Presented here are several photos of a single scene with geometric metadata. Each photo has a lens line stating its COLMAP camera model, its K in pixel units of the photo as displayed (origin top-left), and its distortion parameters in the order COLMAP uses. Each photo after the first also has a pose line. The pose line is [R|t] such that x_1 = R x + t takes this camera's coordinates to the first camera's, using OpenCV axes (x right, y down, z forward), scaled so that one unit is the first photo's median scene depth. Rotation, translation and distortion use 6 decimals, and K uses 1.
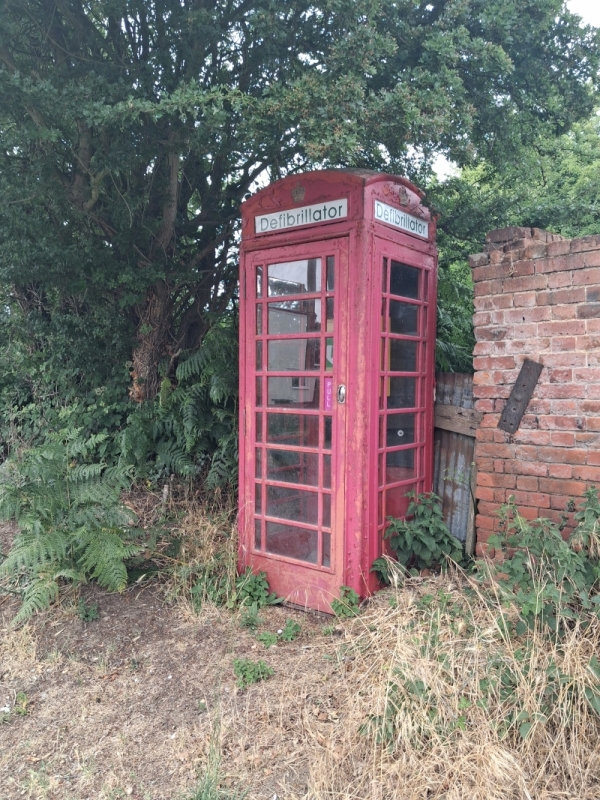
lens RADIAL K [[630.5, 0, 282.9], [0, 630.5, 401.7], [0, 0, 1]] dist [0.001694, 0.000453]
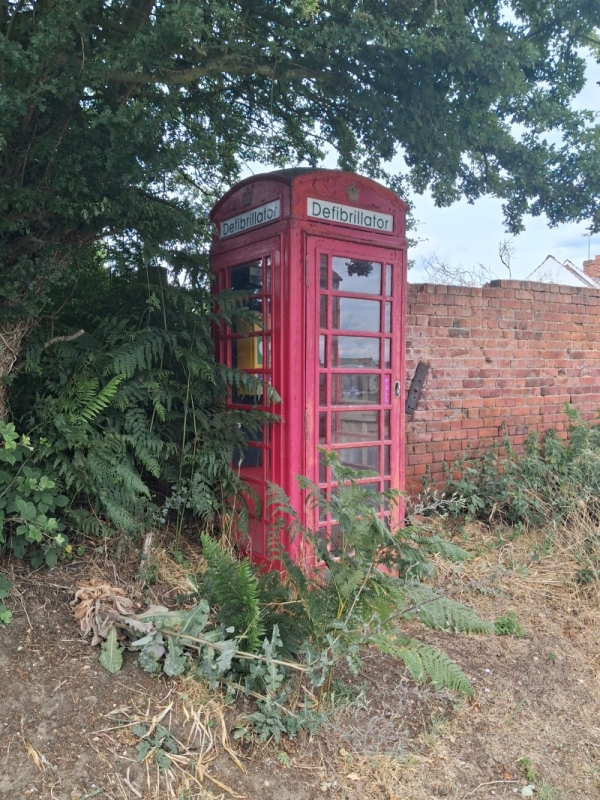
lens RADIAL K [[632.2, 0, 276.5], [0, 632.2, 404.2], [0, 0, 1]] dist [0.003701, -0.127024]
pose [[0.270022, -0.041070, 0.961978, -1.021807], [0.040745, 0.998682, 0.031200, -0.027917], [-0.961992, 0.030771, 0.271339, 0.871081]]
